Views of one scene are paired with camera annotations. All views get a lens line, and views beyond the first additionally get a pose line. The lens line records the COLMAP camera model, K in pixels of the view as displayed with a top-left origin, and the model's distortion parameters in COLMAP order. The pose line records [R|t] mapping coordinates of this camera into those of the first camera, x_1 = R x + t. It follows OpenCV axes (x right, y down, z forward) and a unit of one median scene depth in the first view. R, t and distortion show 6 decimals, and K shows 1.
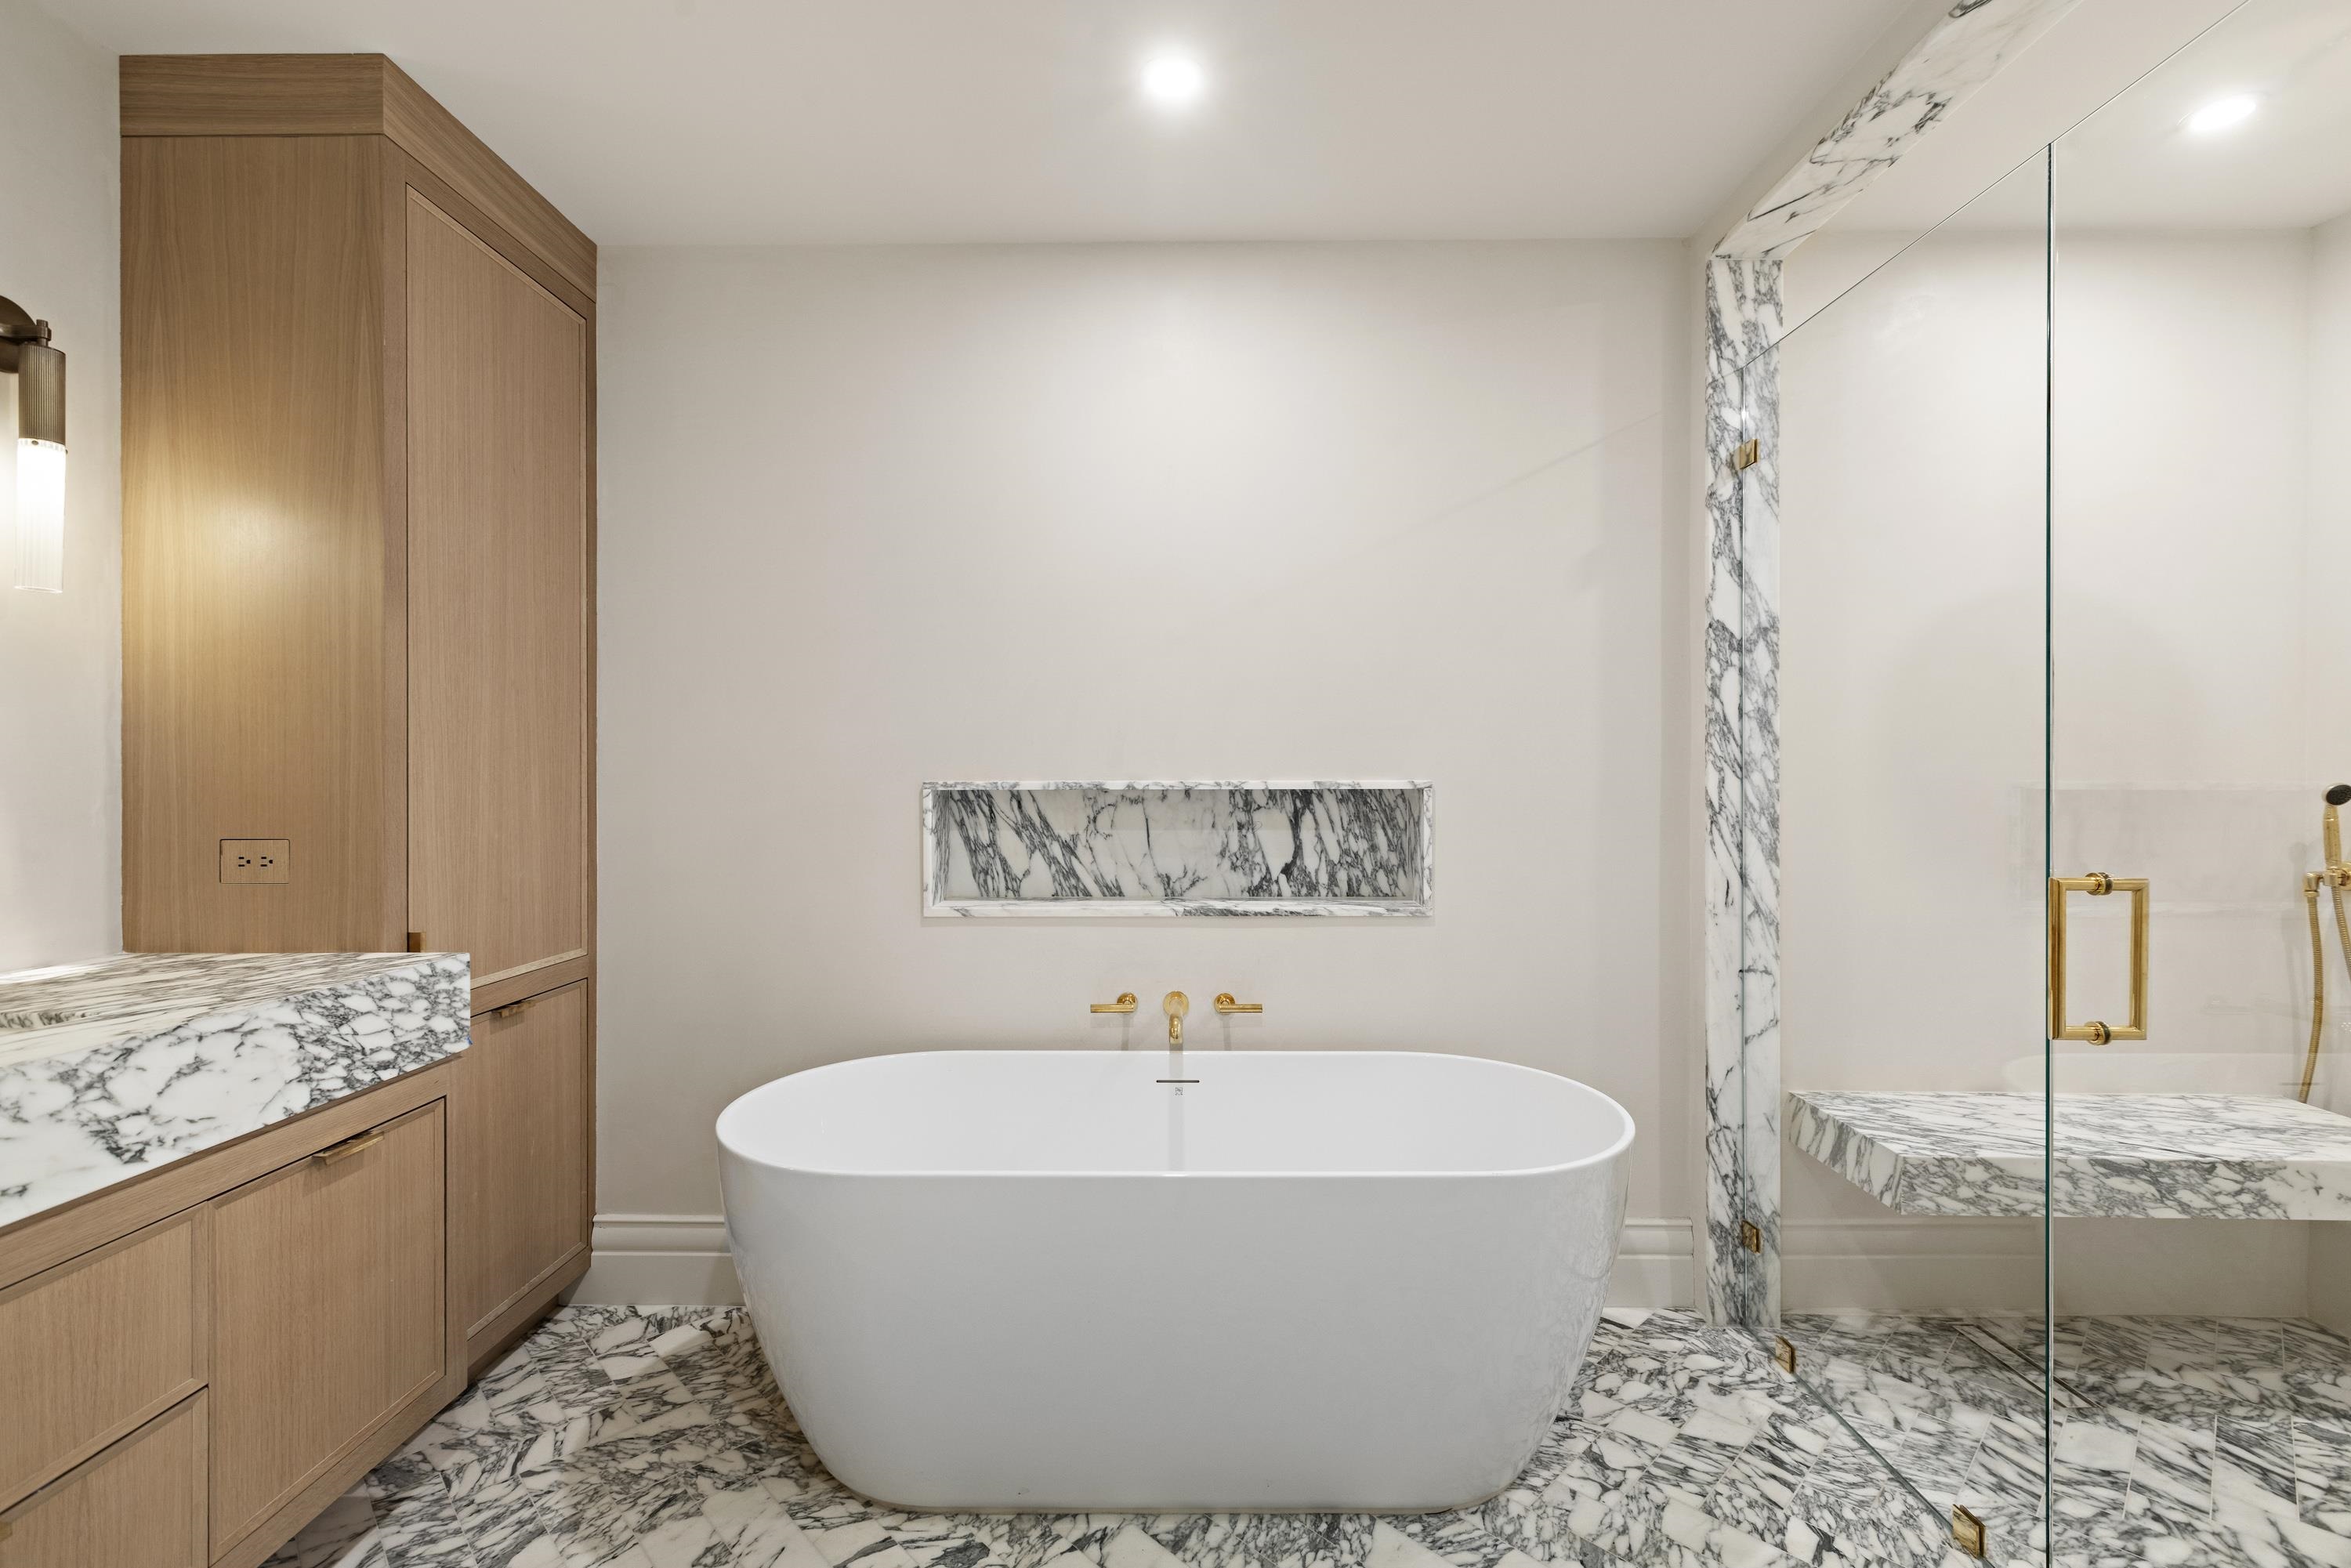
lens RADIAL K [[1055.5, 0, 1191.7], [0, 1055.5, 773.6], [0, 0, 1]] dist [-0.005027, 0.002714]
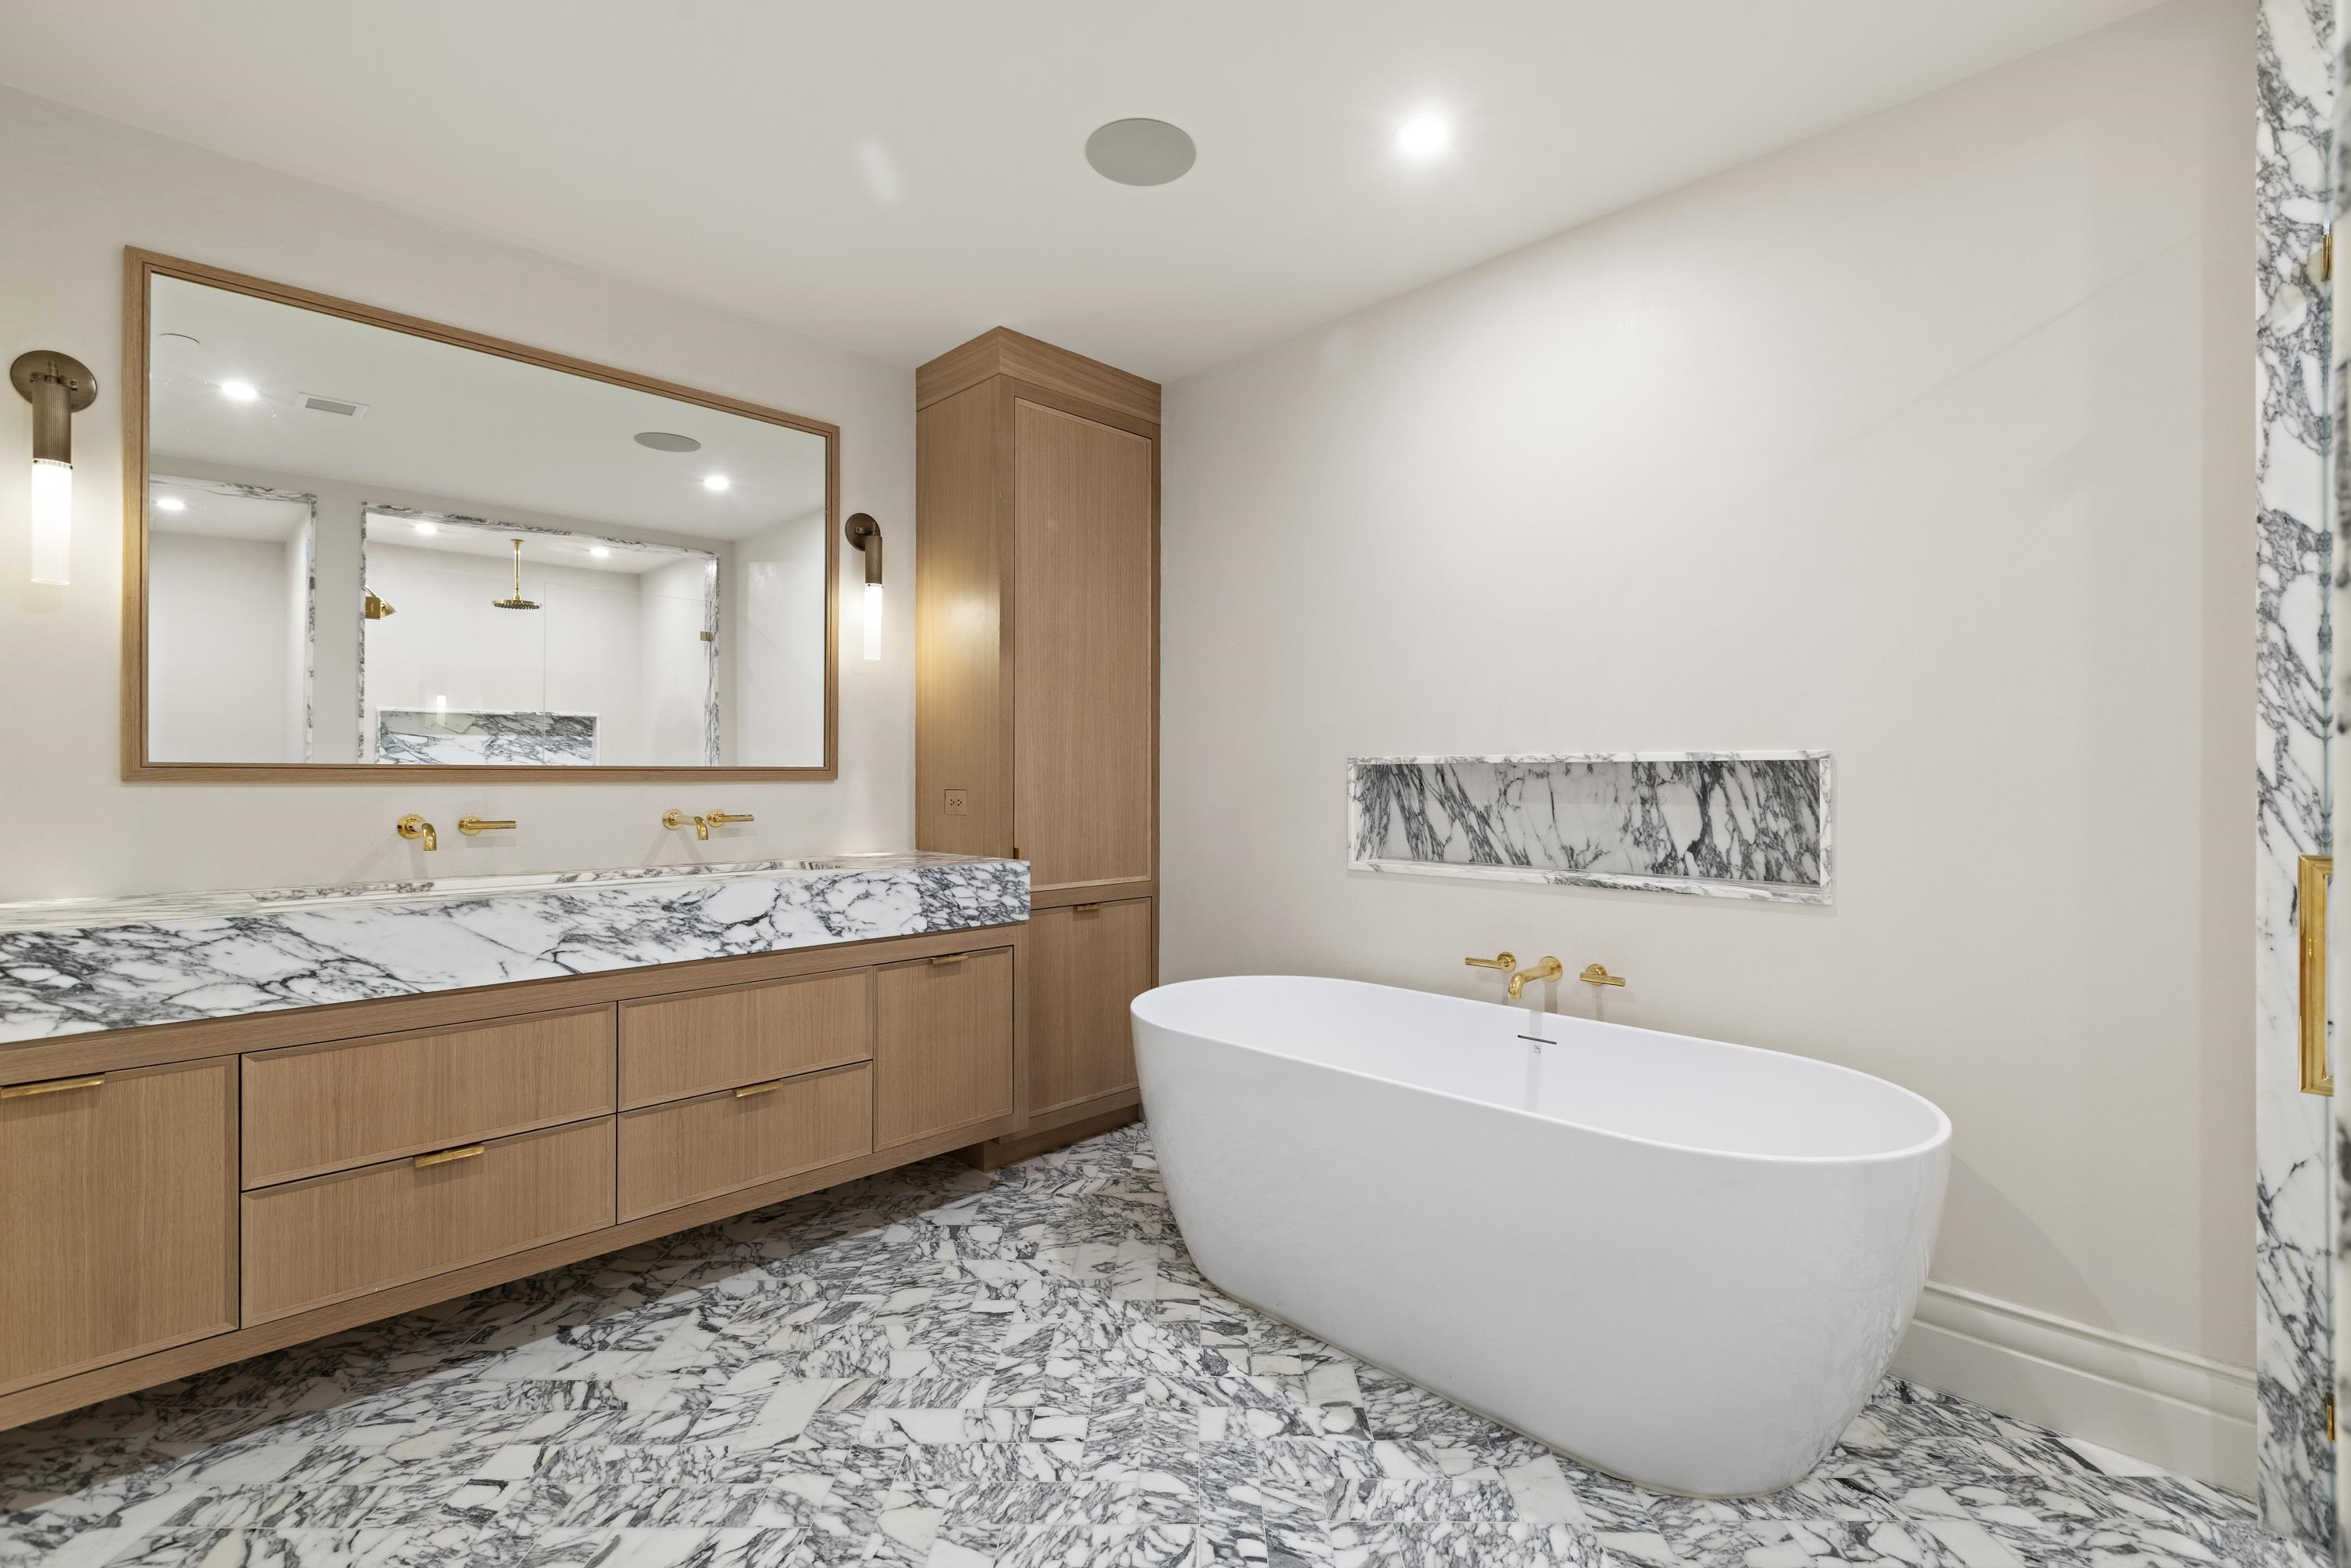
lens RADIAL K [[1055.5, 0, 1182.8], [0, 1055.5, 771.5], [0, 0, 1]] dist [-0.005027, 0.002714]
pose [[0.711902, -0.002615, -0.702274, 0.512738], [0.000171, 0.999994, -0.003550, 0.030920], [0.702279, 0.002408, 0.711898, 0.004074]]
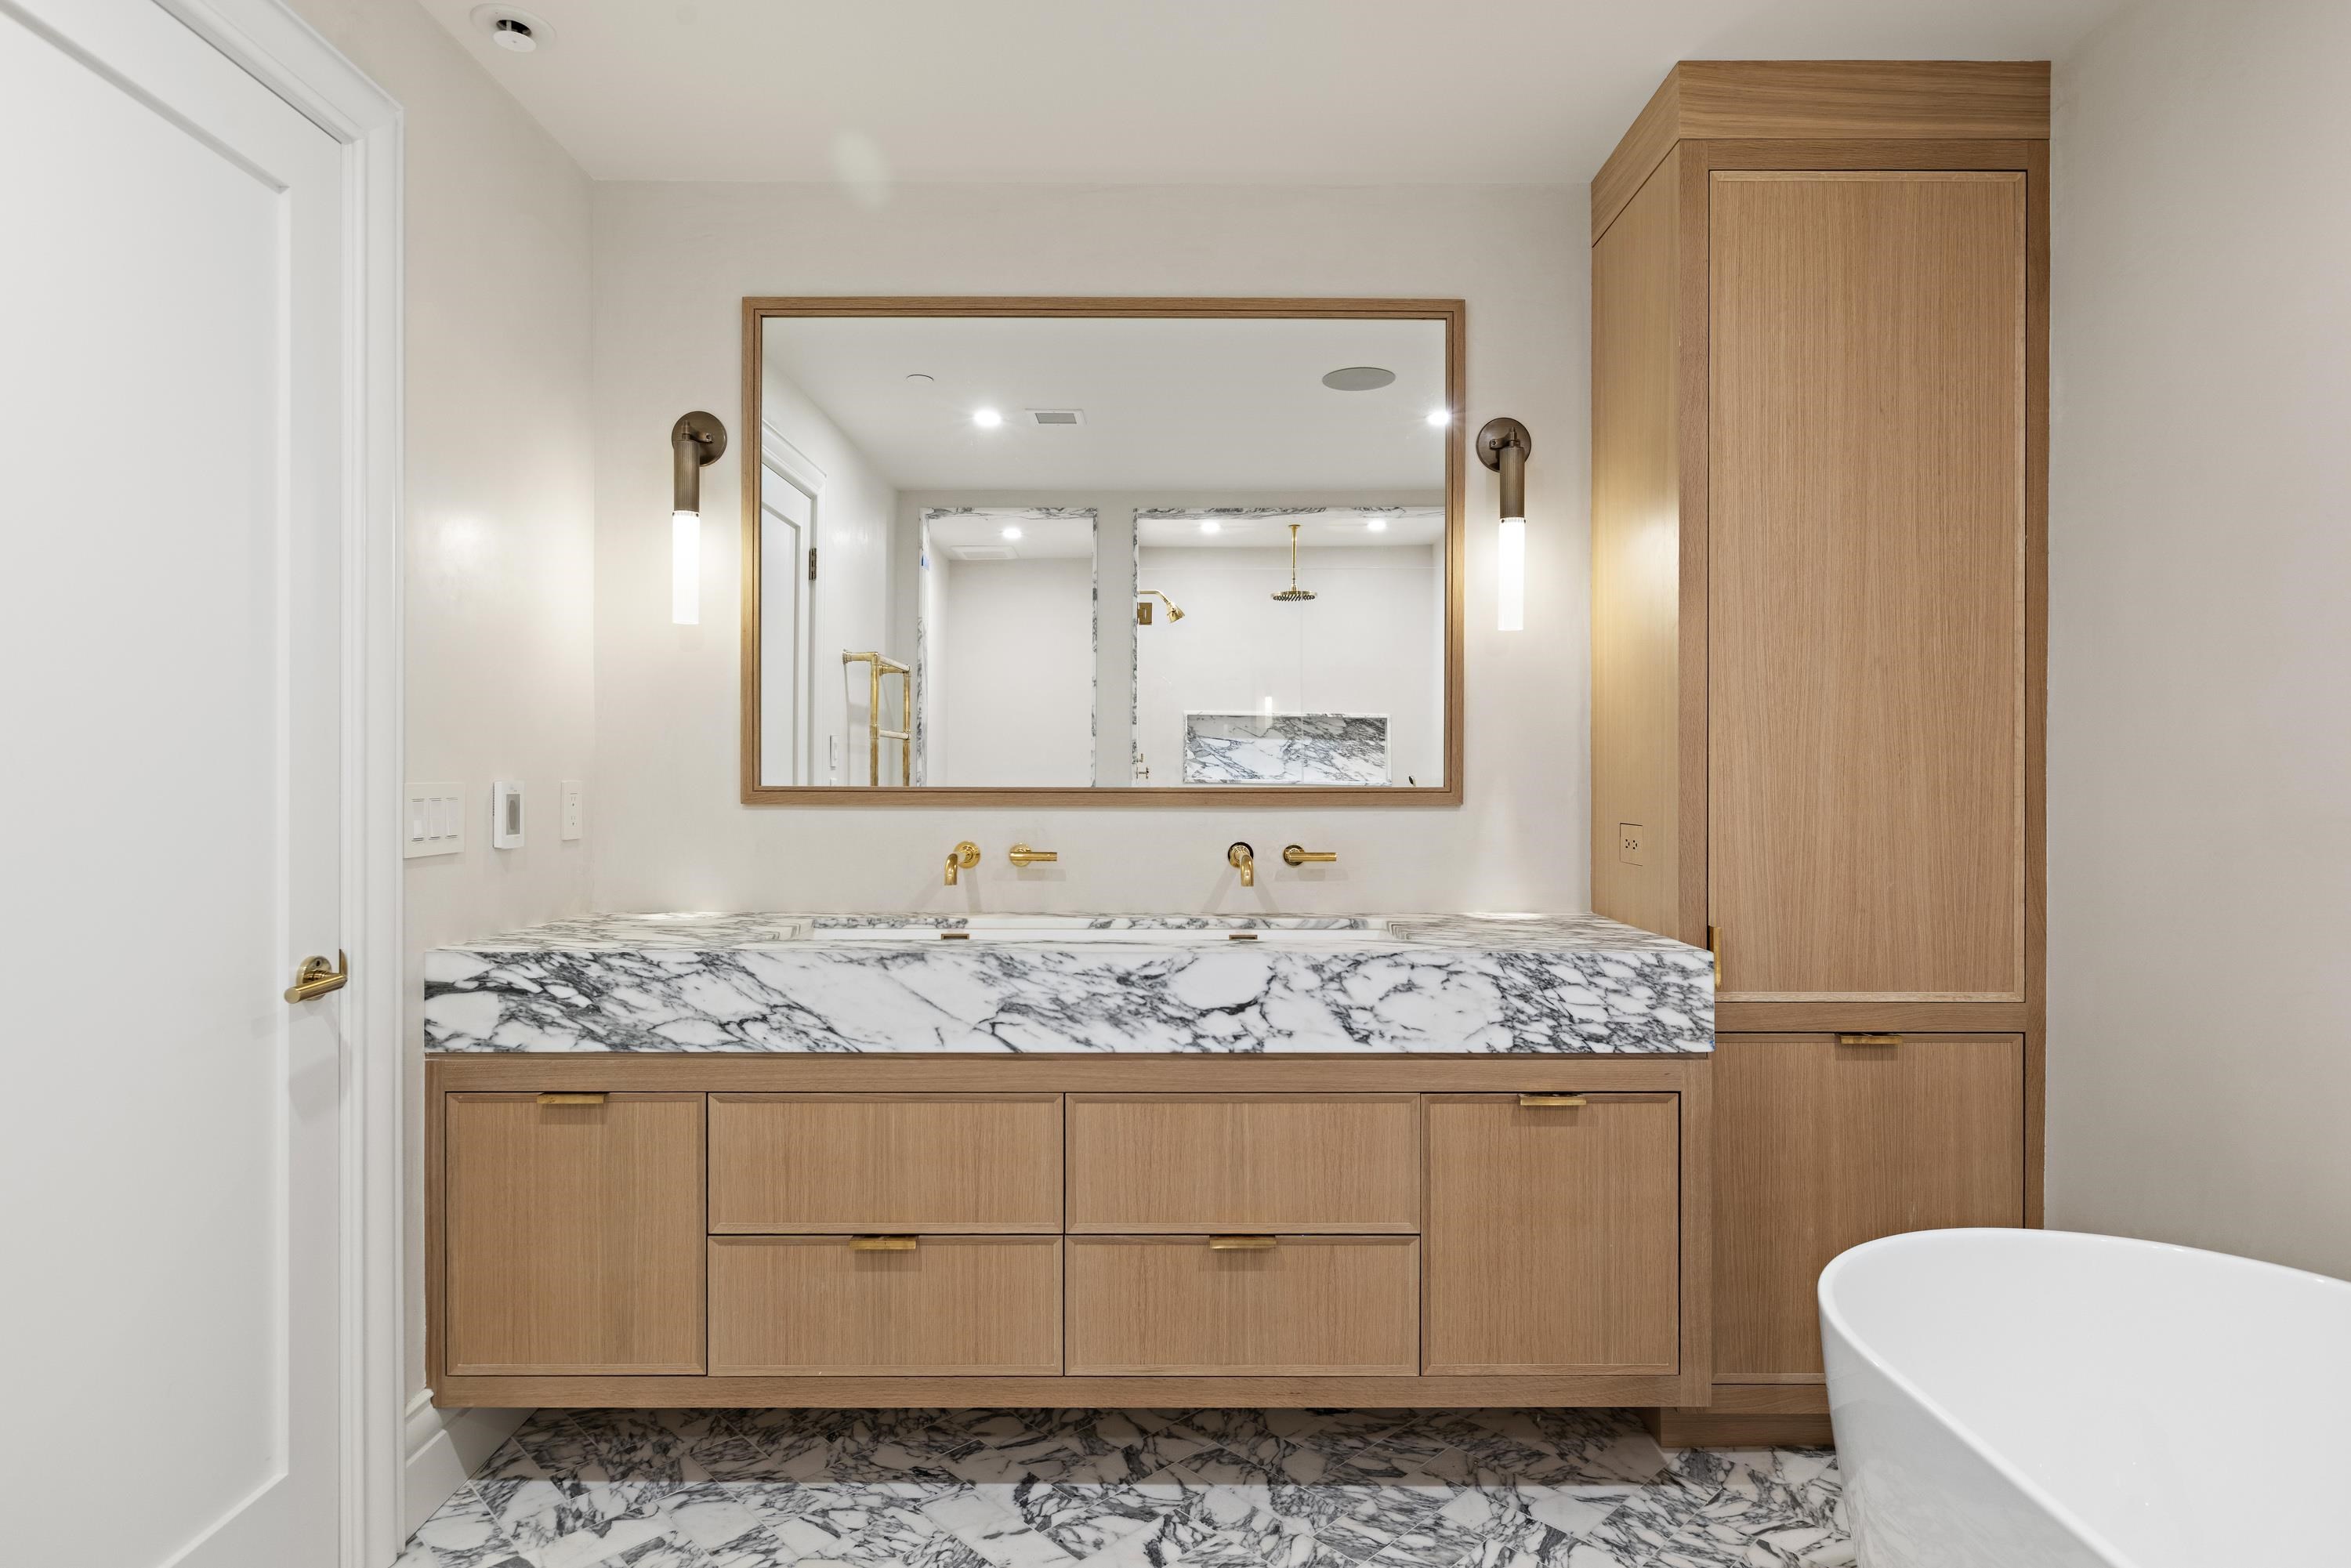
lens RADIAL K [[1275.3, 0, 1162.7], [0, 1275.3, 771.8], [0, 0, 1]] dist [0.000852, 0.001285]
pose [[0.000615, -0.000517, -1.000000, 0.384444], [-0.000084, 1.000000, -0.000517, 0.005588], [1.000000, 0.000084, 0.000615, 0.408244]]
